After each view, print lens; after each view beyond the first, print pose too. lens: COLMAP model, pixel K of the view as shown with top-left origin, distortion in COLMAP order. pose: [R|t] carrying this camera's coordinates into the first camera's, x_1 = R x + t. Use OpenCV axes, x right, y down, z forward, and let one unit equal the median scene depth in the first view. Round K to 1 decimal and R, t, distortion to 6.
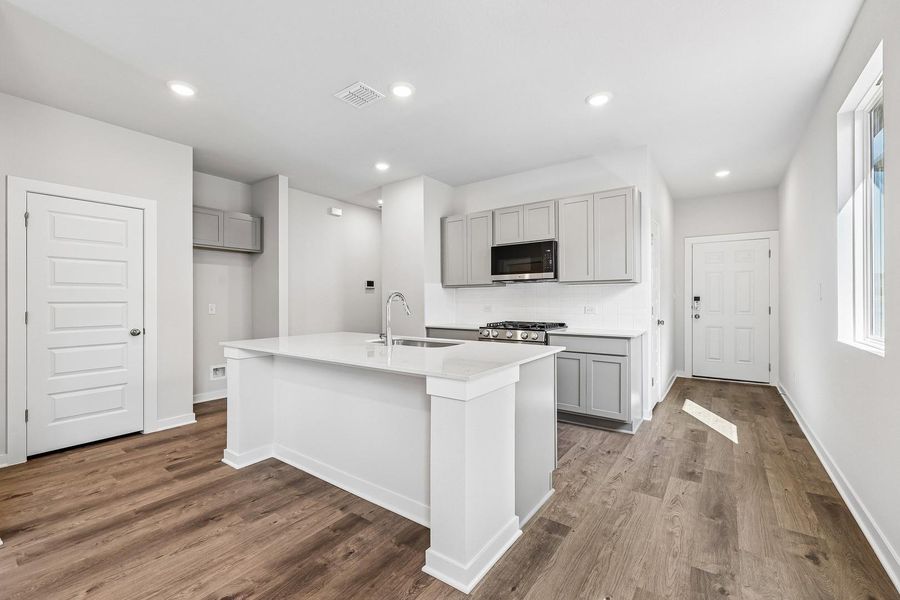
lens RADIAL K [[378.7, 0, 451.2], [0, 378.7, 298.9], [0, 0, 1]] dist [0.000232, 0.000278]
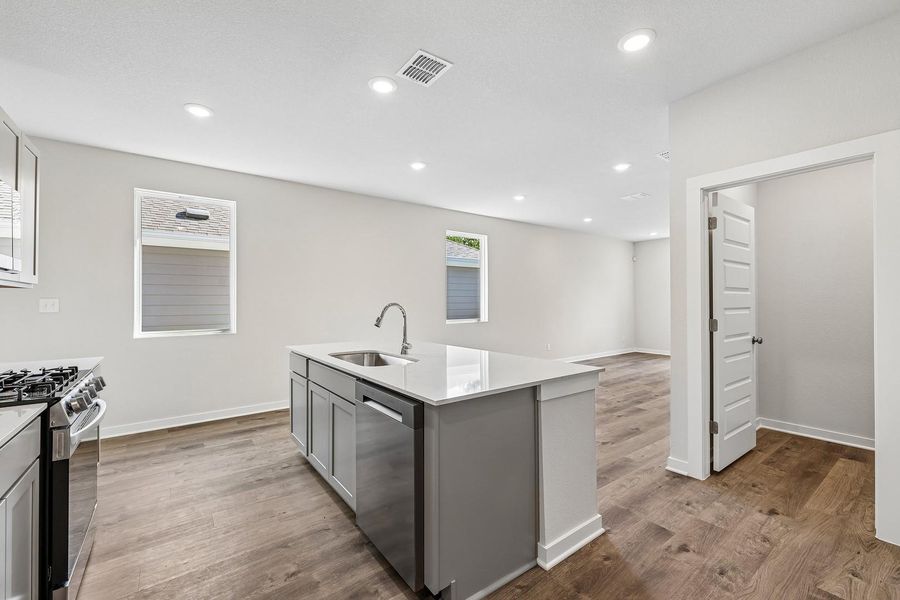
lens RADIAL K [[378.7, 0, 450.2], [0, 378.7, 298.4], [0, 0, 1]] dist [0.000232, 0.000278]
pose [[-0.953899, 0.012926, 0.299850, -0.393916], [0.009401, 0.999869, -0.013196, -0.009718], [-0.299981, -0.009769, -0.953895, 1.288122]]
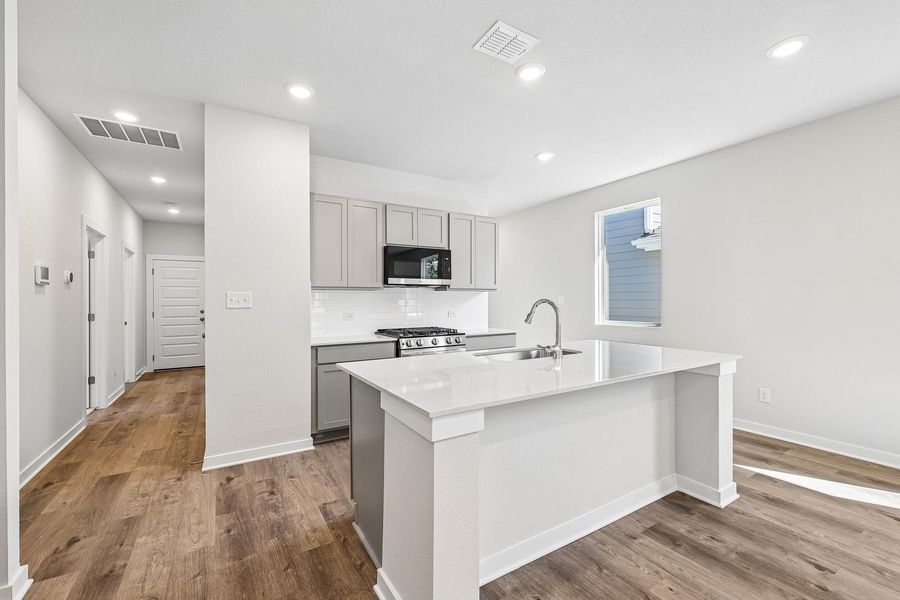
lens RADIAL K [[378.7, 0, 454.0], [0, 378.7, 300.2], [0, 0, 1]] dist [0.000232, 0.000278]
pose [[0.379122, 0.003816, 0.925339, -0.716407], [0.001138, 0.999989, -0.004590, -0.006966], [-0.925346, 0.002793, 0.379113, 0.582736]]
